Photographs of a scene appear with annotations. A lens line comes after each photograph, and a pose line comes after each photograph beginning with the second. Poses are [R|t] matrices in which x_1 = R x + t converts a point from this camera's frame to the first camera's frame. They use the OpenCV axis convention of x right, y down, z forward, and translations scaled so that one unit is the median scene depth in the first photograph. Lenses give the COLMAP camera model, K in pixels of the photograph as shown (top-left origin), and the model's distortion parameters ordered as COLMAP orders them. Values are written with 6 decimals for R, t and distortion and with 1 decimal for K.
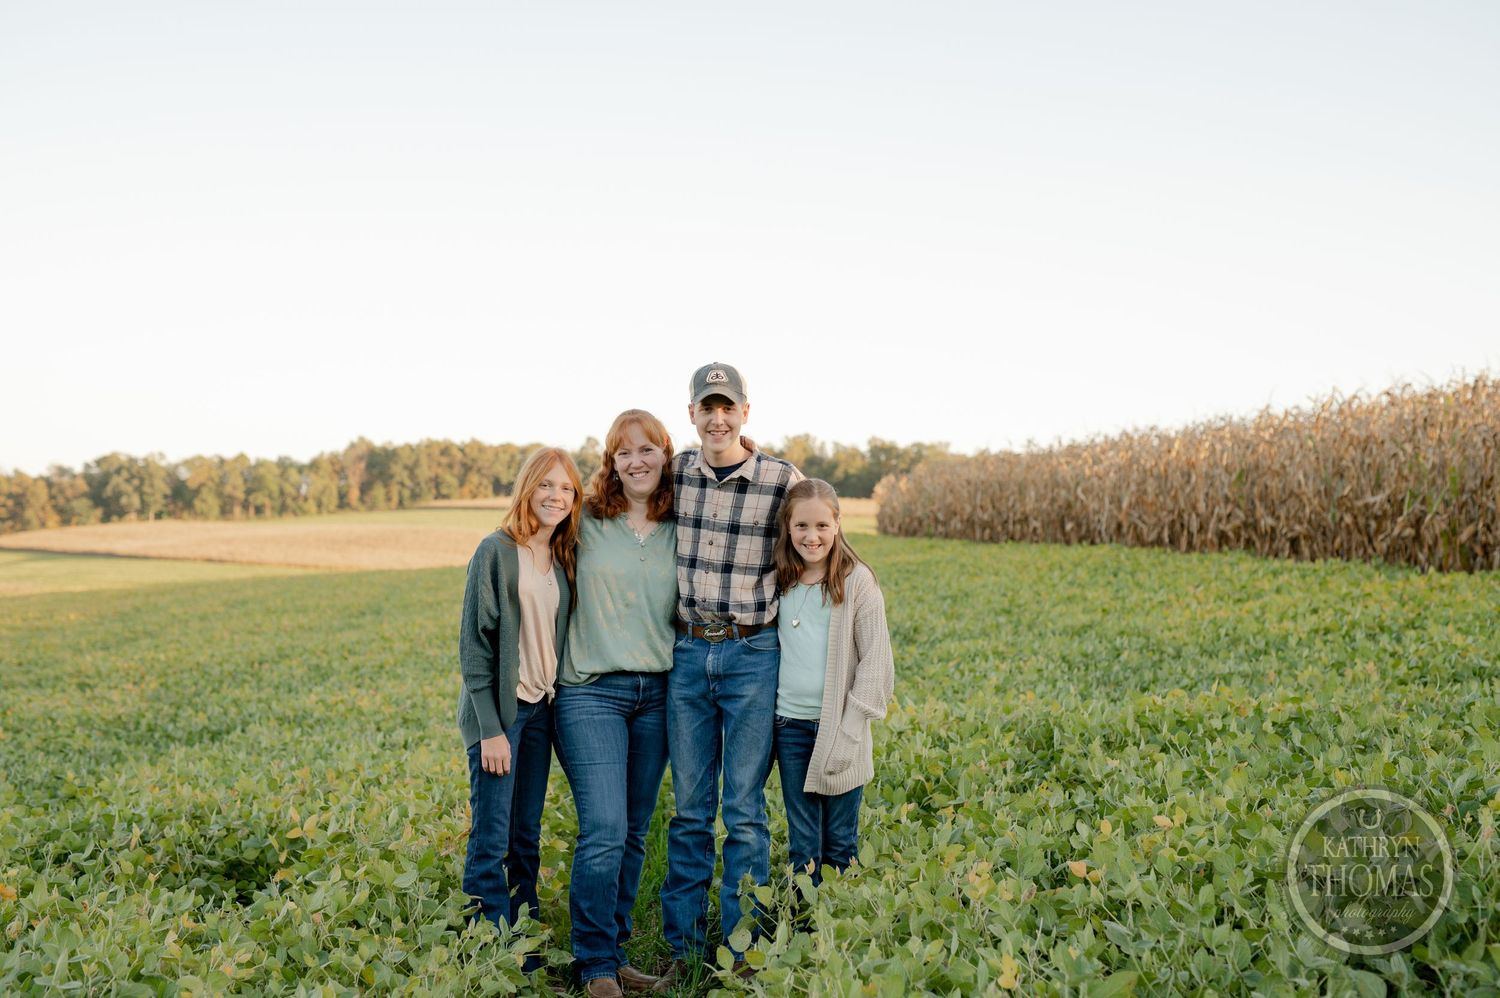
lens RADIAL K [[2291.2, 0, 783.0], [0, 2291.2, 499.7], [0, 0, 1]] dist [0.012105, 0.031076]
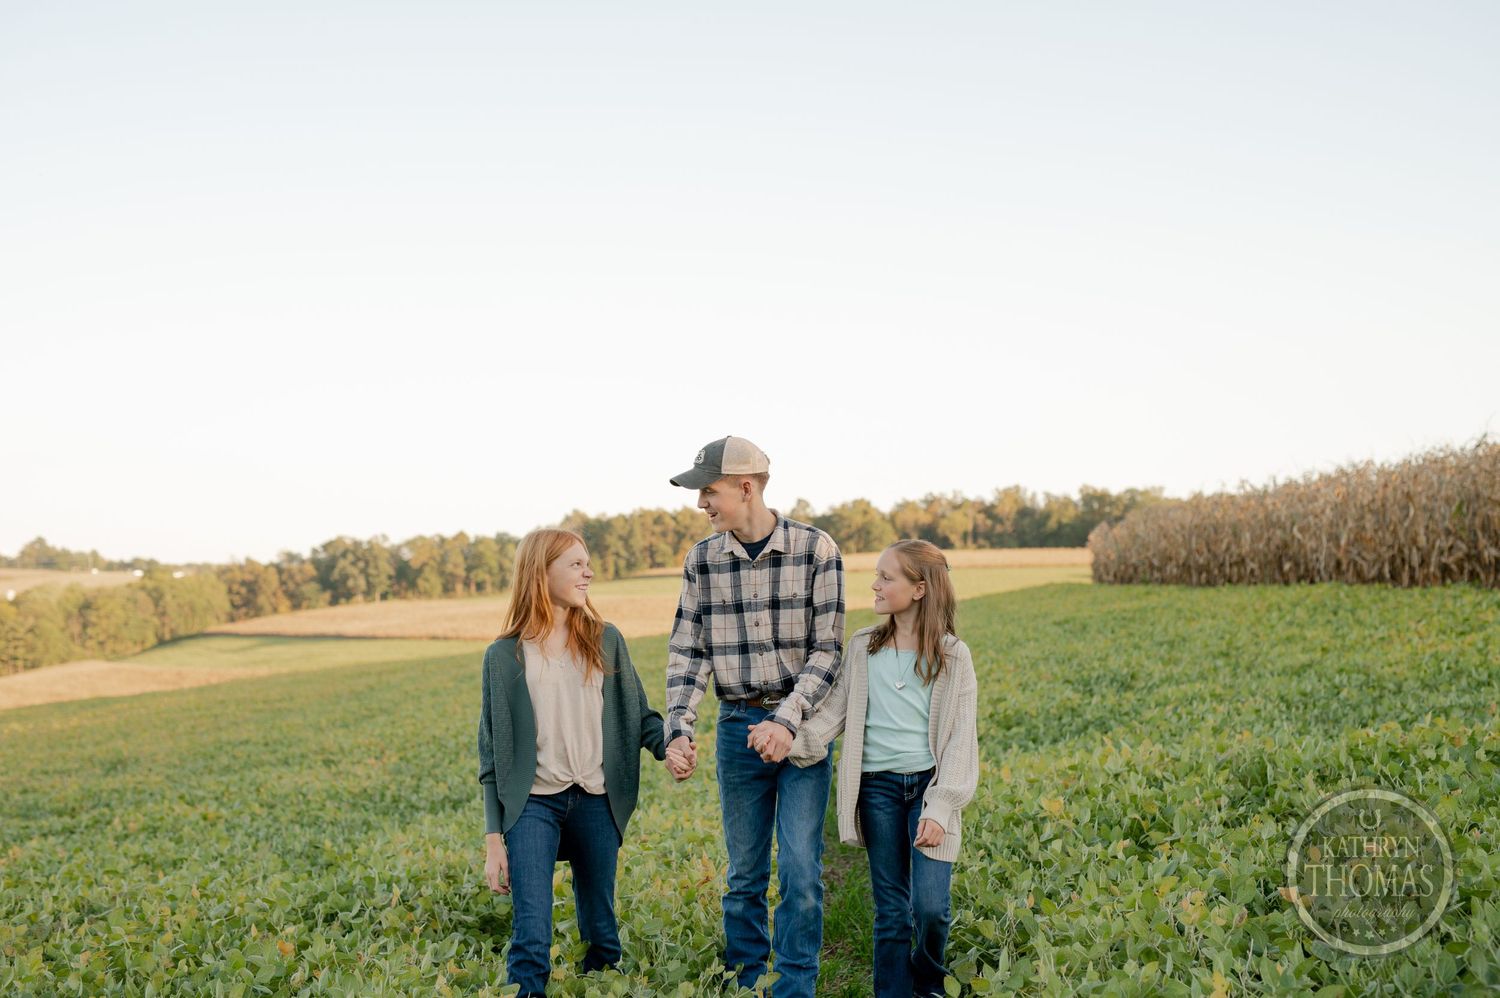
lens RADIAL K [[2399.8, 0, 751.4], [0, 2399.8, 475.6], [0, 0, 1]] dist [-0.001167, 0.082746]
pose [[0.993459, -0.049280, -0.103009, 0.004721], [0.045707, 0.998278, -0.036762, 0.000055], [0.104643, 0.031814, 0.994001, -0.068139]]
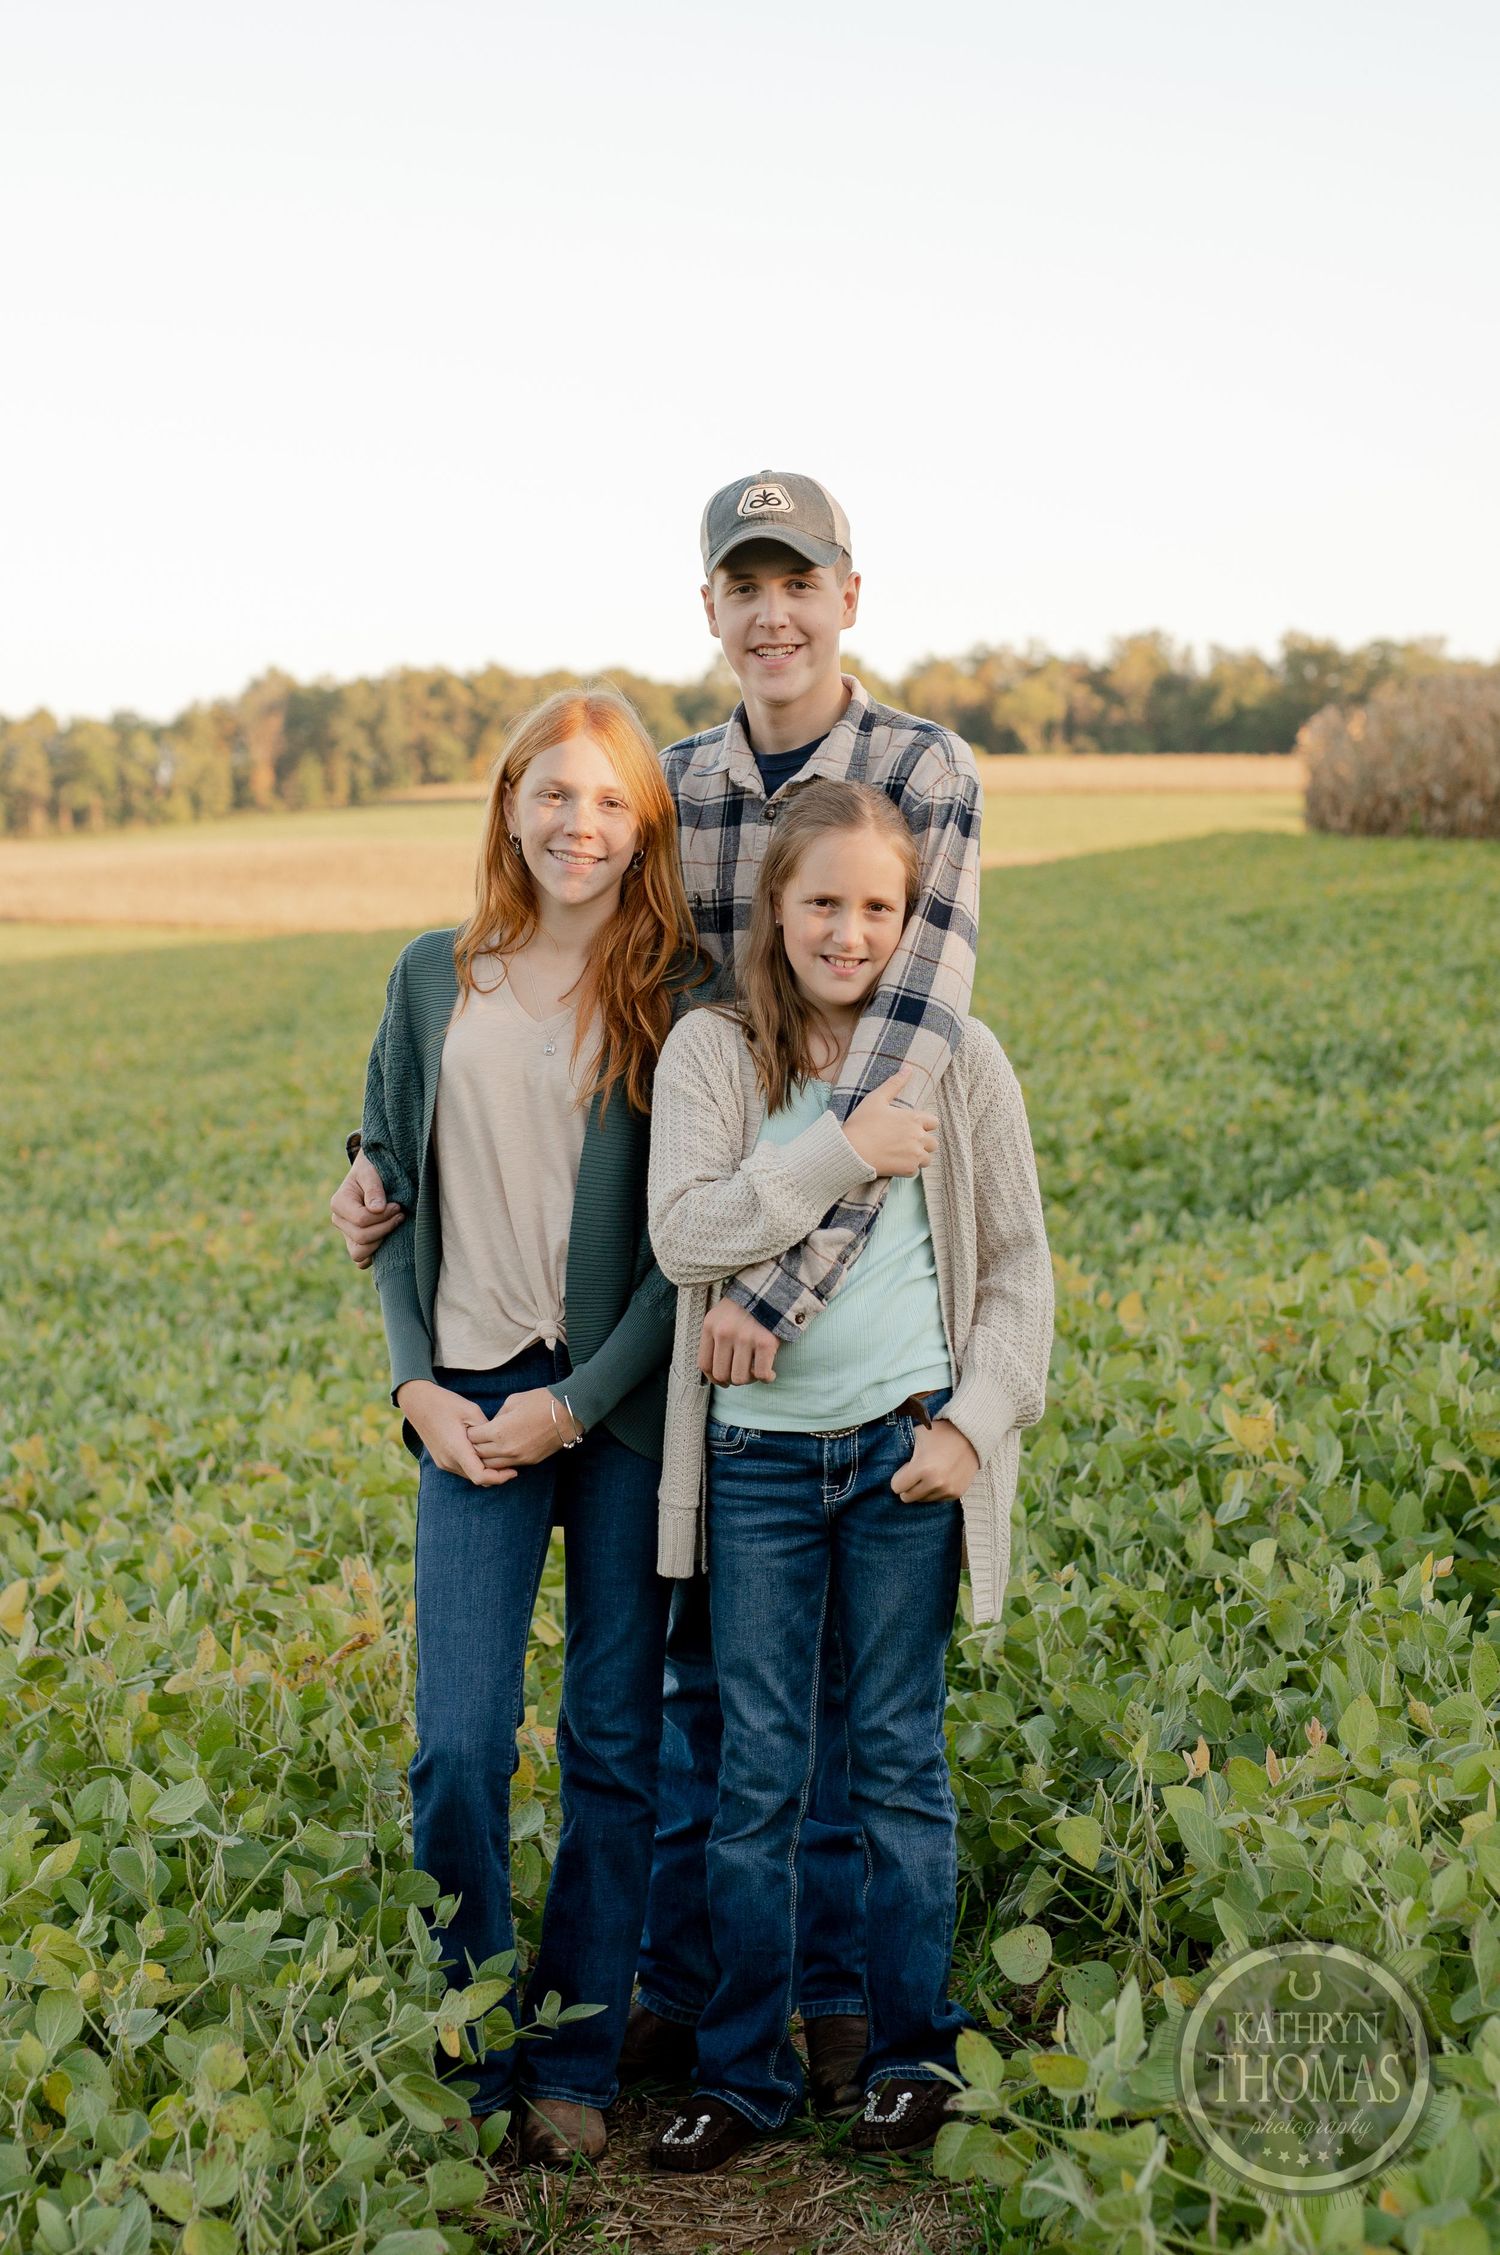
lens RADIAL K [[3899.1, 0, 750.0], [0, 3899.1, 1127.5], [0, 0, 1]] dist [0.011533, -0.067360]
pose [[0.995227, -0.022746, -0.094897, 0.000778], [0.031912, 0.994848, 0.096219, -0.007958], [0.092219, -0.098788, 0.990826, 0.209992]]
